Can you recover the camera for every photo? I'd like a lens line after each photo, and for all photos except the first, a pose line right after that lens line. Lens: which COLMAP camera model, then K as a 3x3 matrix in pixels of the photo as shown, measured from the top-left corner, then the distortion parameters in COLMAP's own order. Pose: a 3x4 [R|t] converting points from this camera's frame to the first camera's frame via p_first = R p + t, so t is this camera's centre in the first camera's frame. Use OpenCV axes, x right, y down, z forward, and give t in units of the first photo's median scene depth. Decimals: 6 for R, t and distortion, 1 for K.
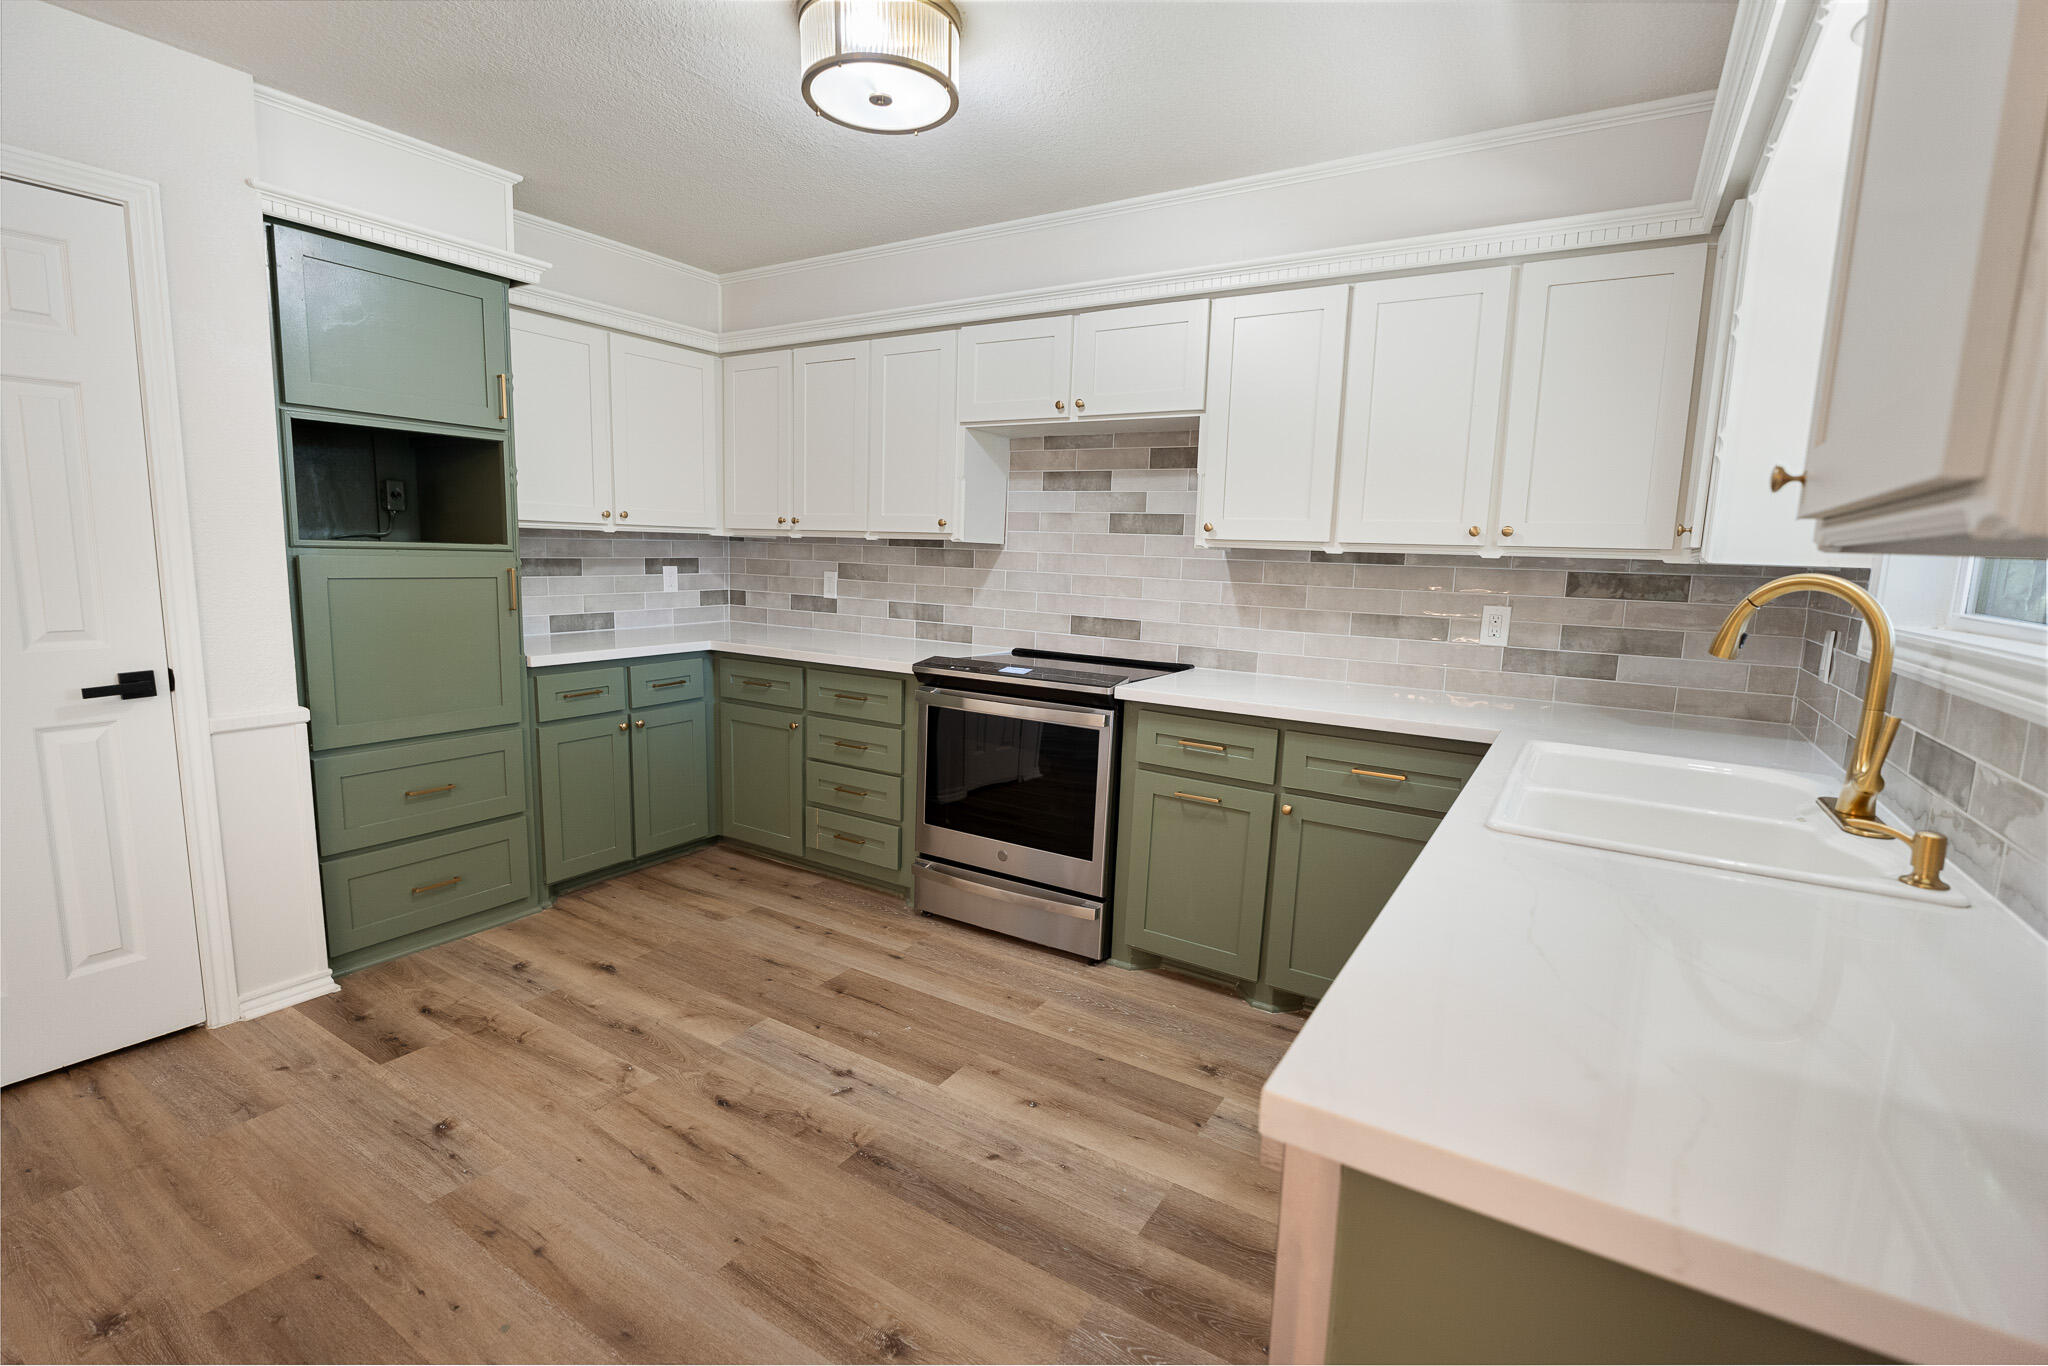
lens RADIAL K [[941.5, 0, 1013.8], [0, 941.5, 689.1], [0, 0, 1]] dist [0.001008, 0.000373]
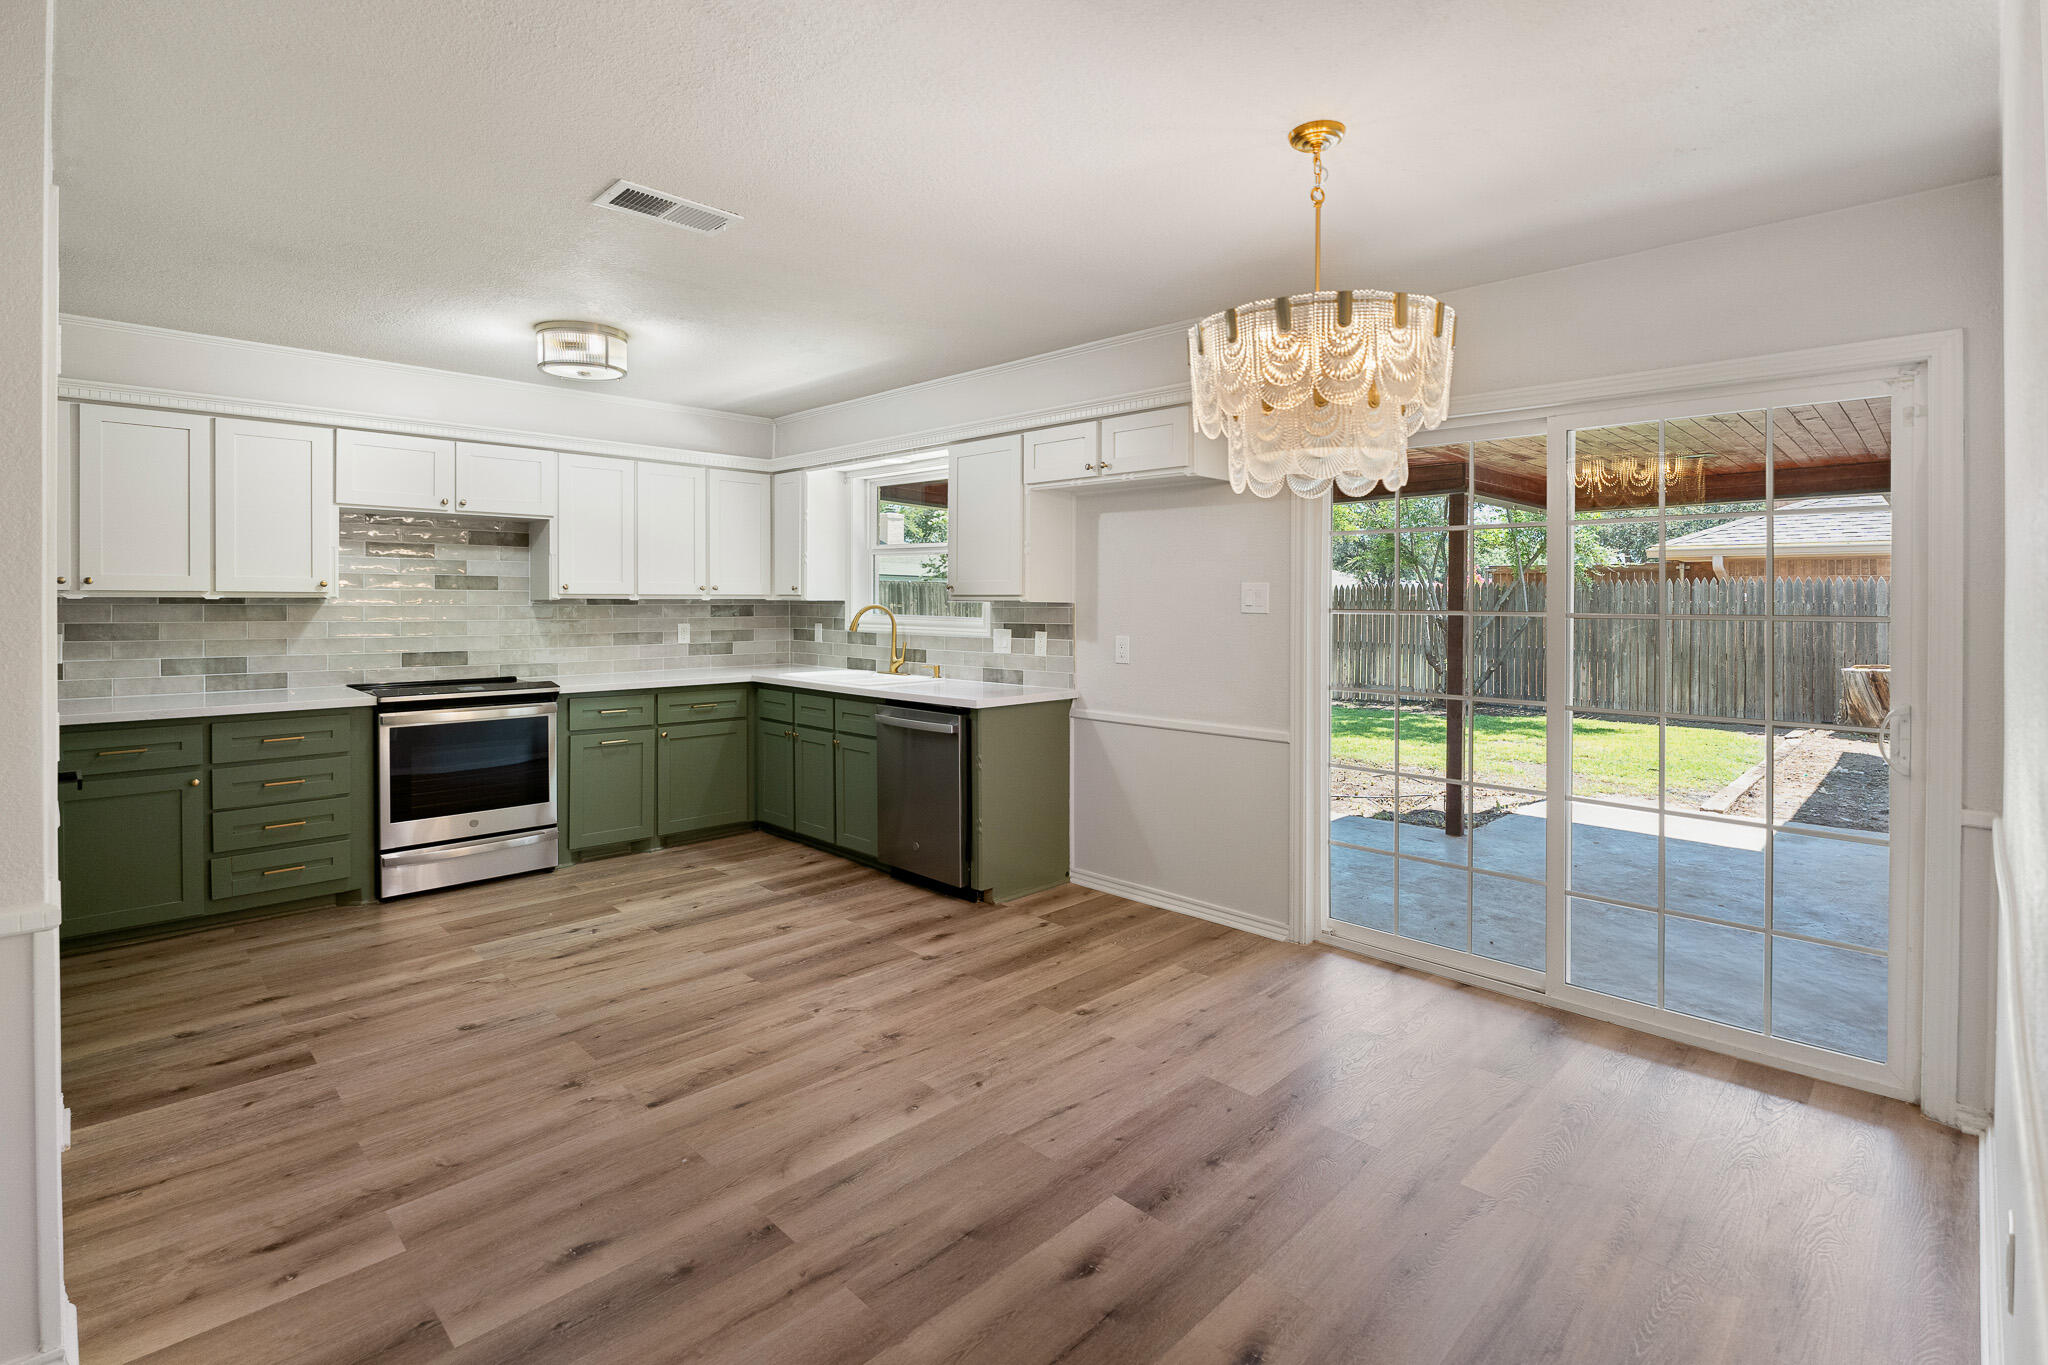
lens RADIAL K [[941.5, 0, 1026.0], [0, 941.5, 680.1], [0, 0, 1]] dist [0.001008, 0.000373]
pose [[0.209242, -0.115048, 0.971073, -1.261409], [0.143169, 0.985958, 0.085962, -0.036683], [-0.967327, 0.121041, 0.222775, -0.136322]]
